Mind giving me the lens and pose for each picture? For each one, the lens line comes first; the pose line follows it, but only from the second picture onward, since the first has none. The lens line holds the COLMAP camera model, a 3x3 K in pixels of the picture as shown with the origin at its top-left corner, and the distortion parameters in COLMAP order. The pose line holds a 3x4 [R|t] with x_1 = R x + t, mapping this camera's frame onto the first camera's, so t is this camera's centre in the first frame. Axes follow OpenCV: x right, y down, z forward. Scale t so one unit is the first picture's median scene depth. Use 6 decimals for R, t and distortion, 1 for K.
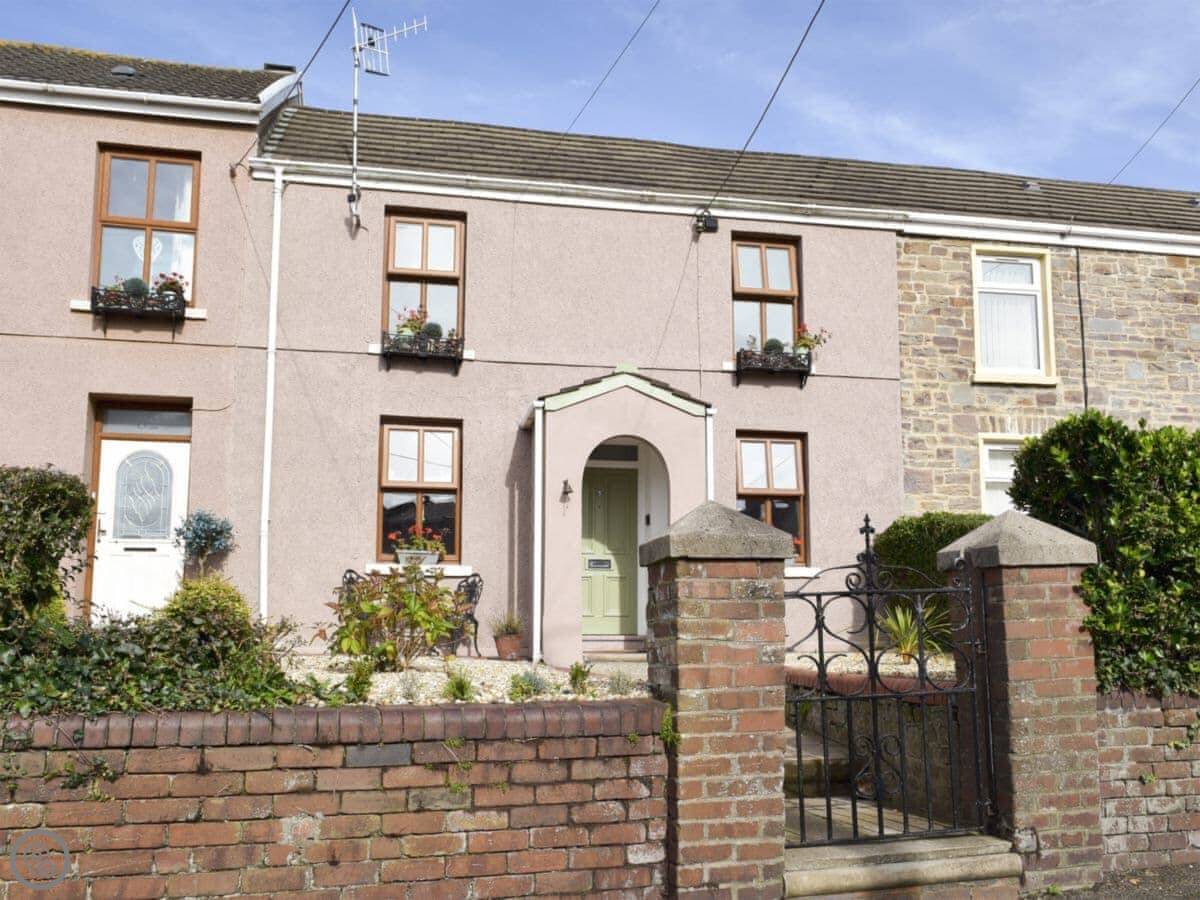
lens RADIAL K [[1059.3, 0, 625.1], [0, 1059.3, 426.6], [0, 0, 1]] dist [0.012228, 0.000831]
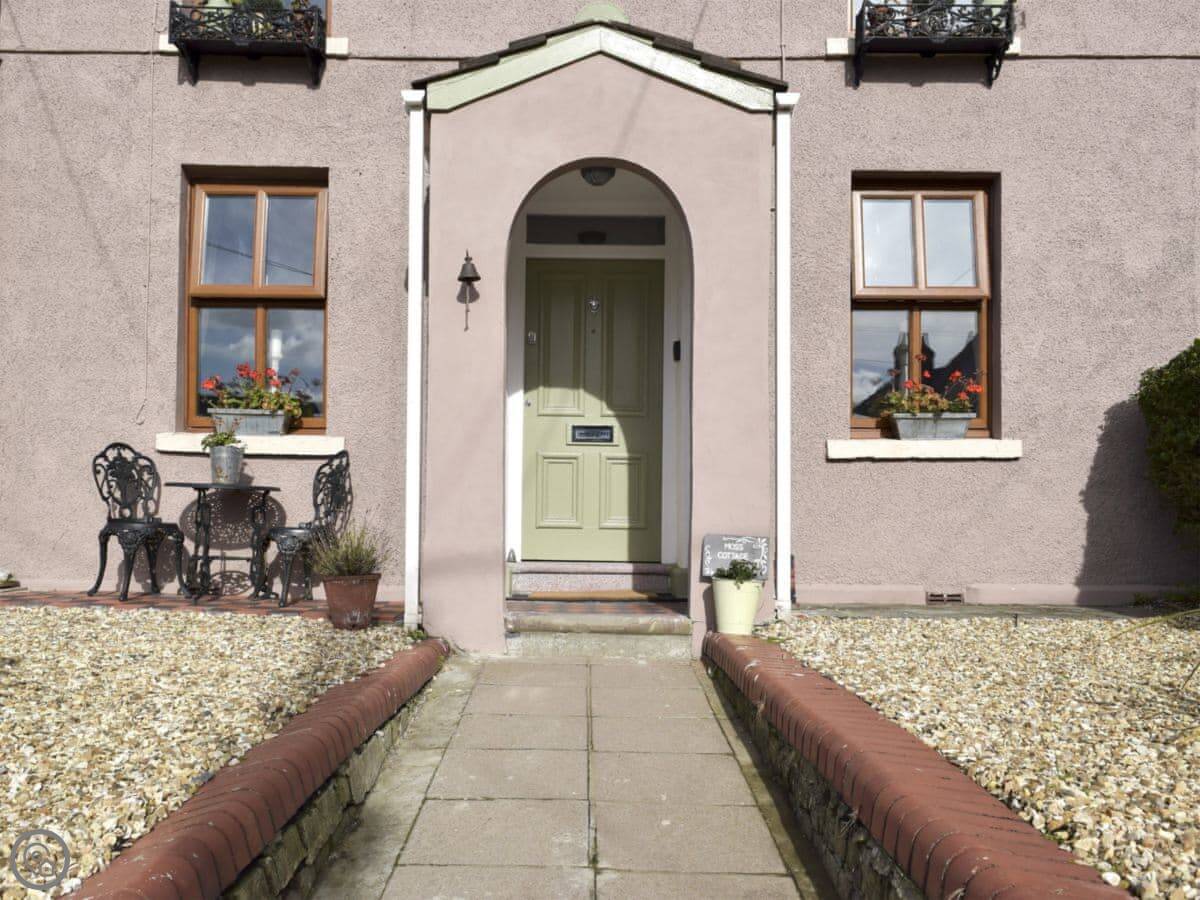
lens RADIAL K [[985.0, 0, 600.0], [0, 985.0, 450.0], [0, 0, 1]] dist [0.010033, 0.007994]
pose [[0.983043, -0.000288, -0.183376, 0.074494], [0.024297, 0.991387, 0.128693, 0.073570], [0.181760, -0.130966, 0.974583, 0.511853]]
